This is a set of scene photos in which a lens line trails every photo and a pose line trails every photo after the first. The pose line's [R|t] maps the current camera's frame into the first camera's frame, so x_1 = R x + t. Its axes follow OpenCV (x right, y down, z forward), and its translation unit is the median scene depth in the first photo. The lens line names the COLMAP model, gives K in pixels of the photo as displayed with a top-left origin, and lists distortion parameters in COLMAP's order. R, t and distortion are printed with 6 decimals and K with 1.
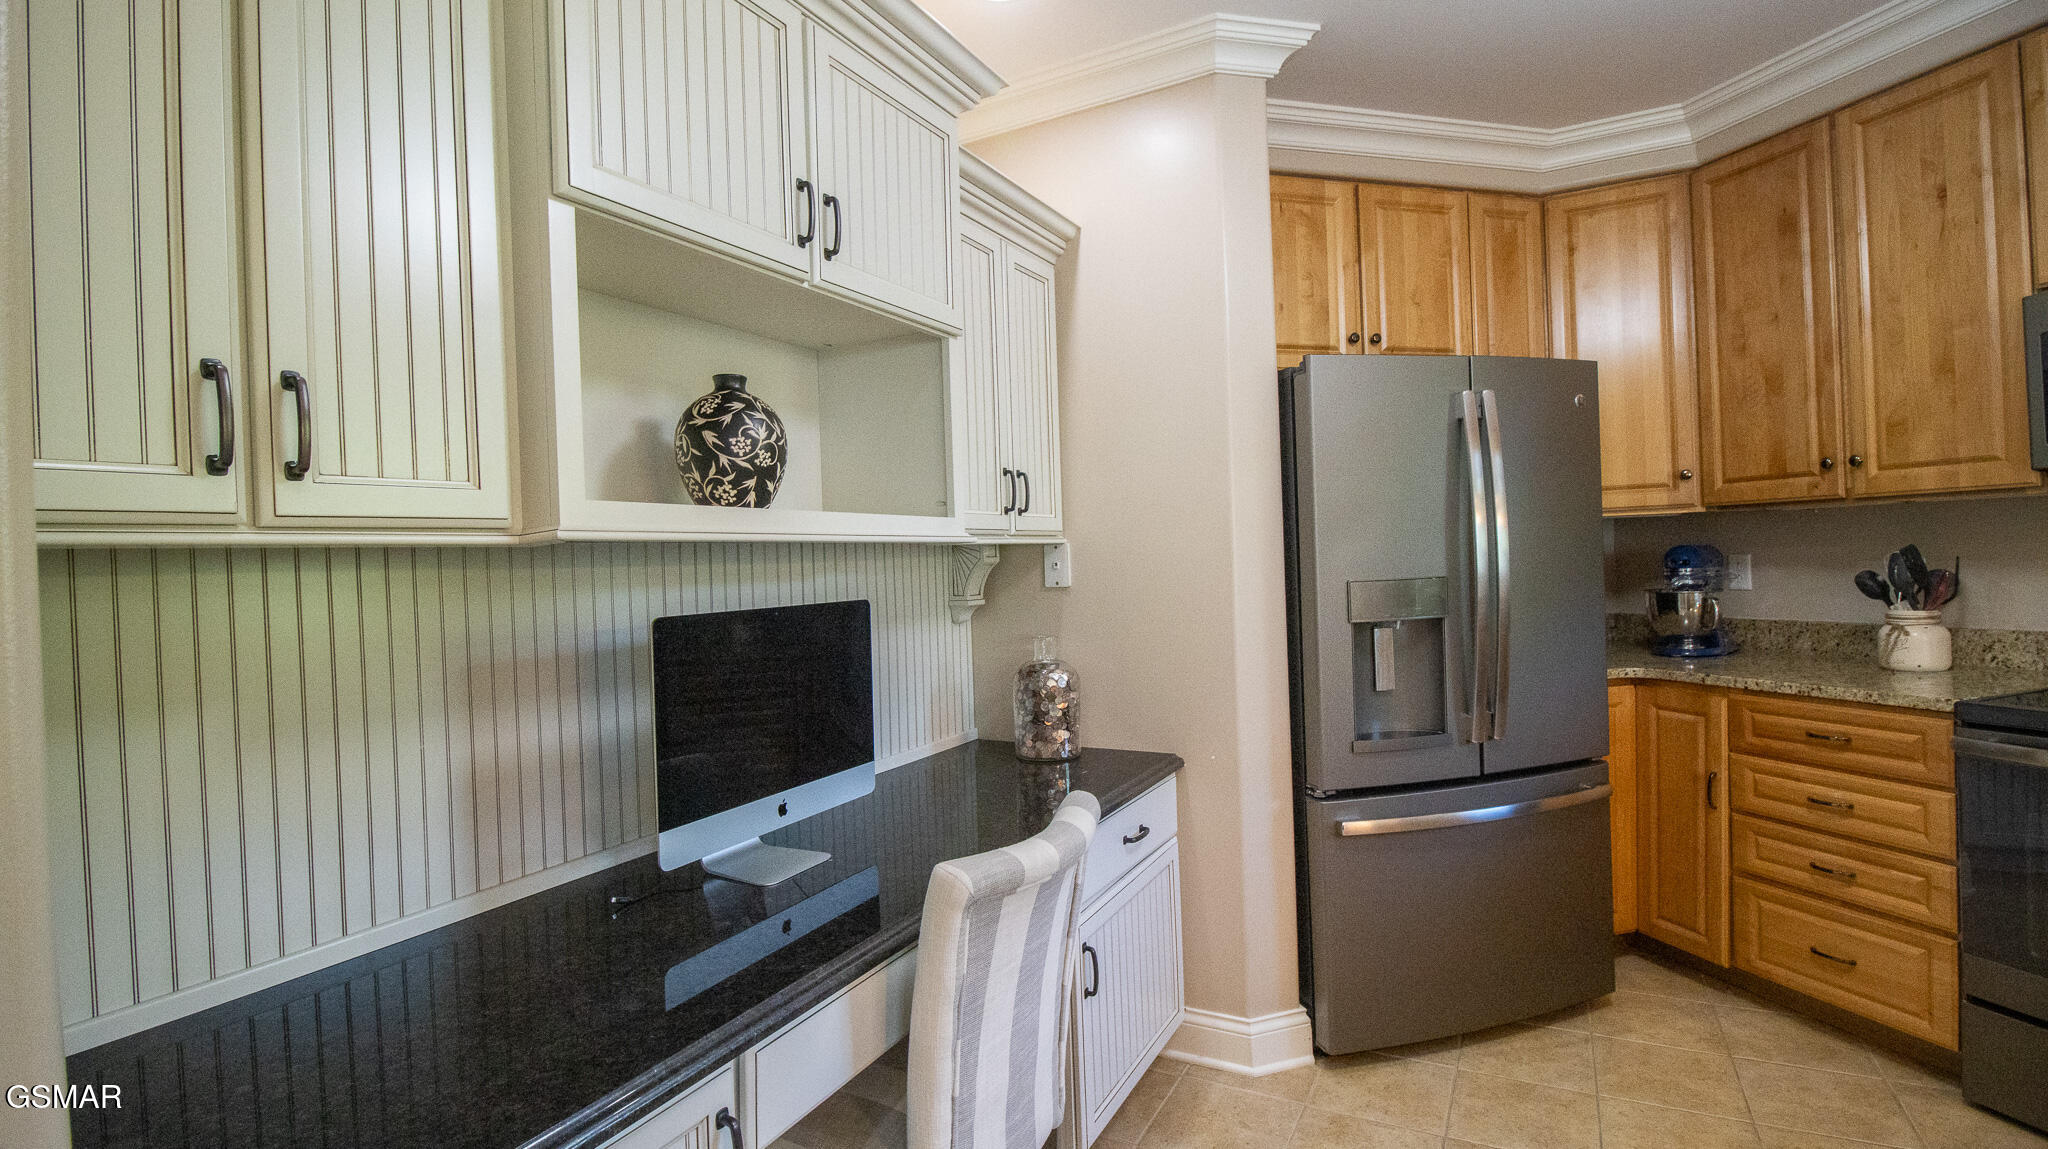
lens RADIAL K [[954.3, 0, 1032.3], [0, 954.3, 562.0], [0, 0, 1]] dist [-0.000065, -0.012989]
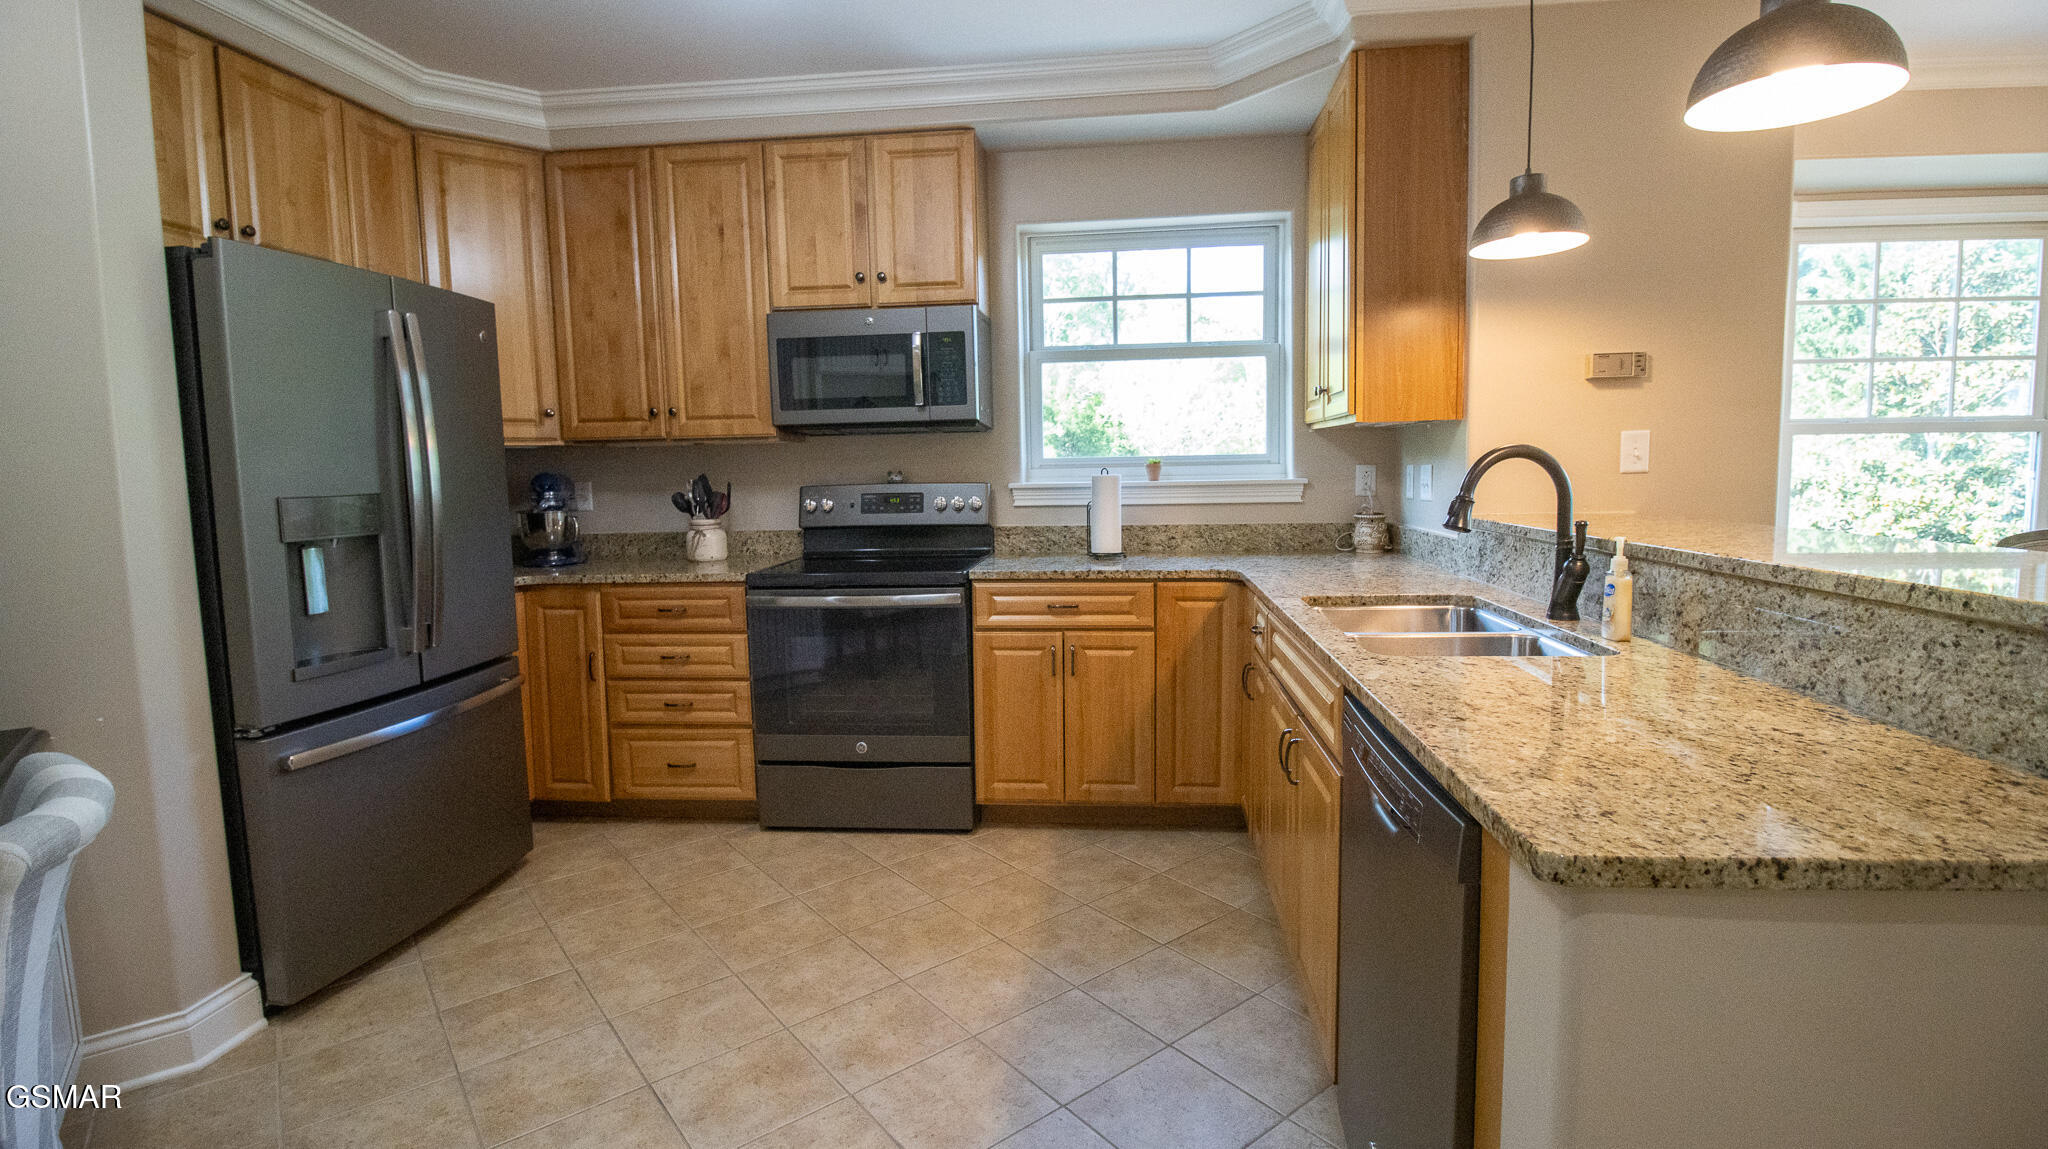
lens RADIAL K [[954.3, 0, 1032.3], [0, 954.3, 562.0], [0, 0, 1]] dist [-0.000065, -0.012989]
pose [[0.385704, -0.060786, 0.920618, -0.220985], [0.009847, 0.998042, 0.061772, 0.030986], [-0.922570, -0.014761, 0.385548, -0.022412]]
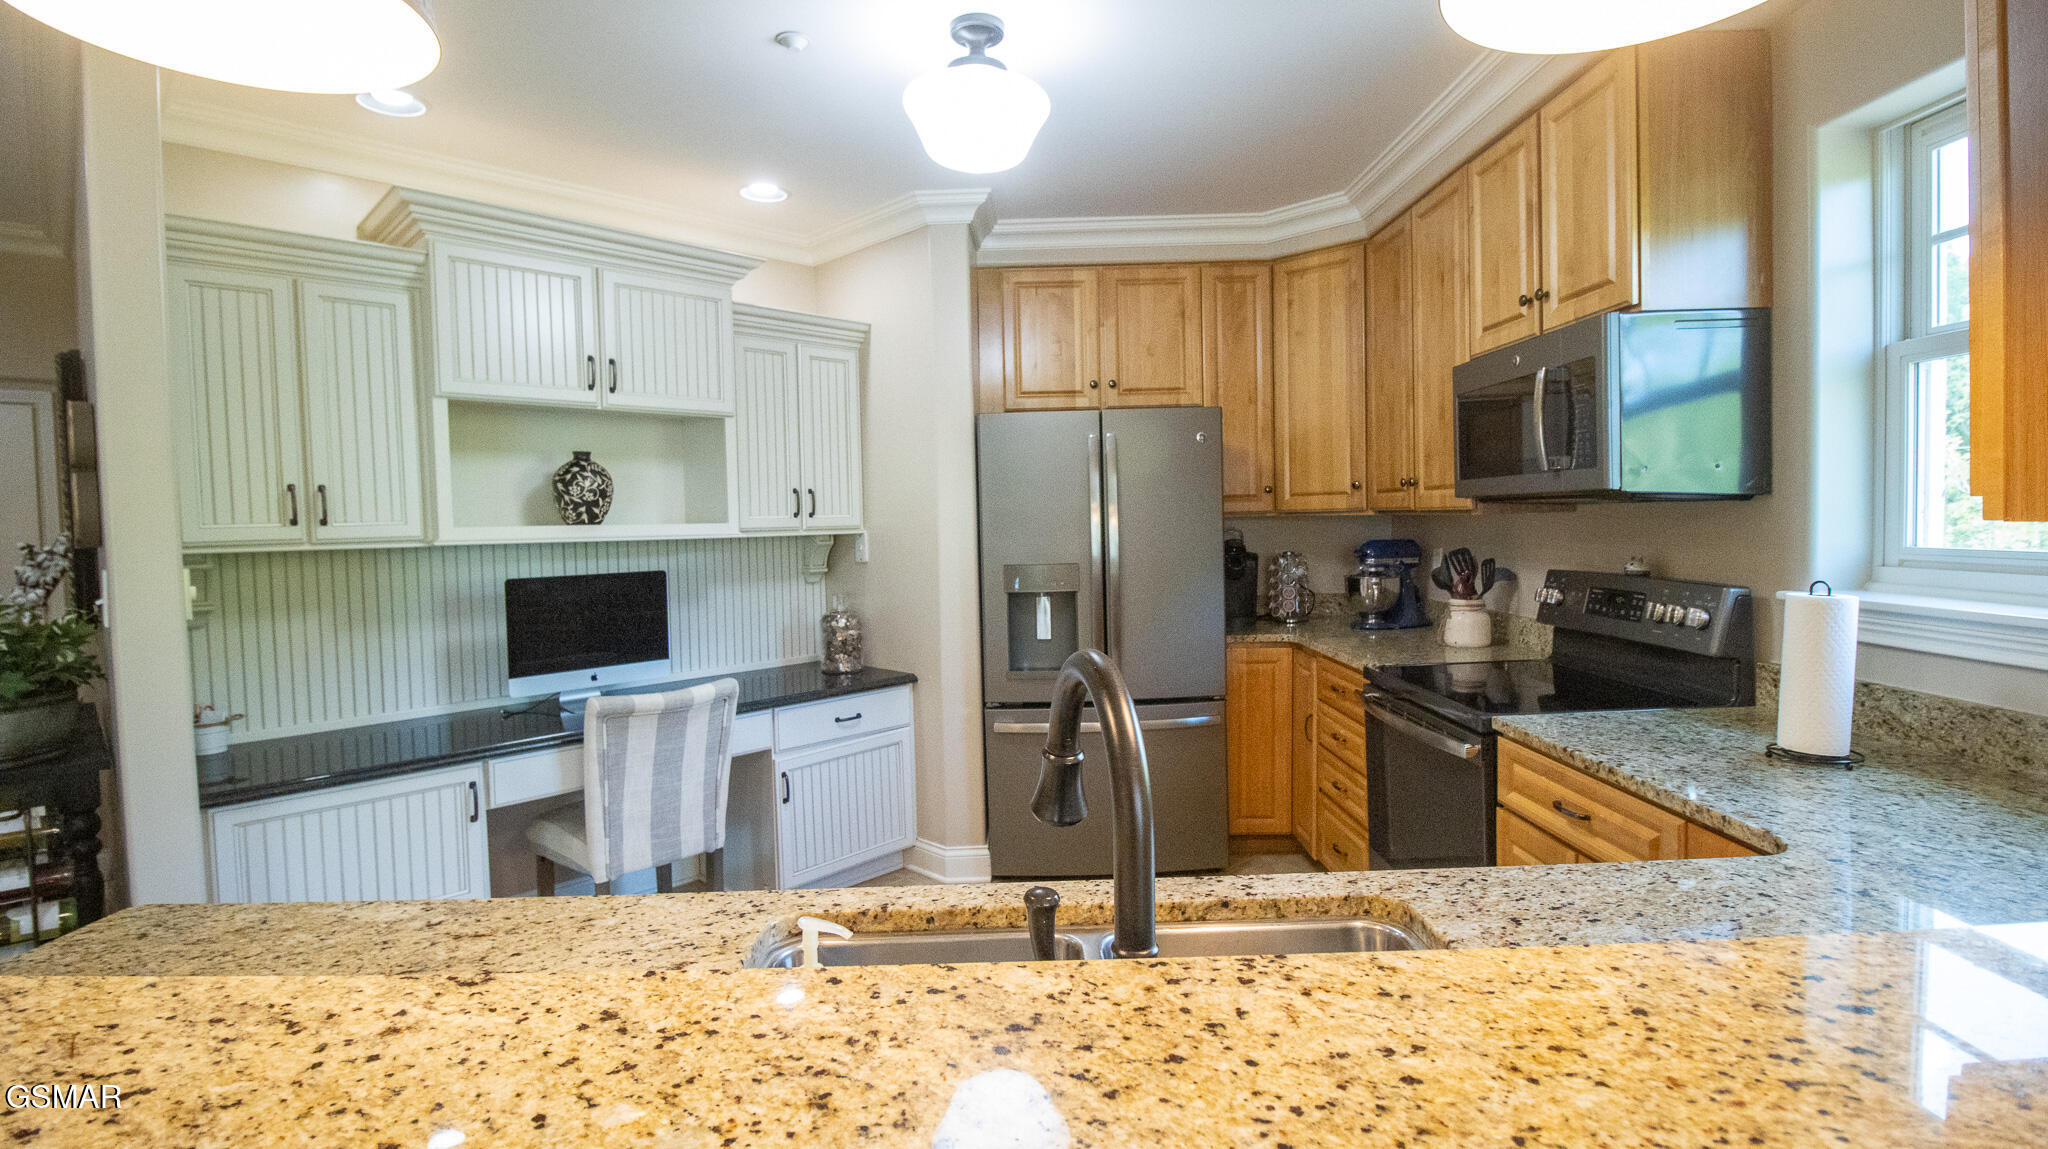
lens RADIAL K [[954.3, 0, 1032.3], [0, 954.3, 562.0], [0, 0, 1]] dist [-0.000065, -0.012989]
pose [[0.960323, 0.027796, -0.277501, 0.741678], [-0.013803, 0.998539, 0.052251, -0.059677], [0.278548, -0.046347, 0.959303, -0.399660]]
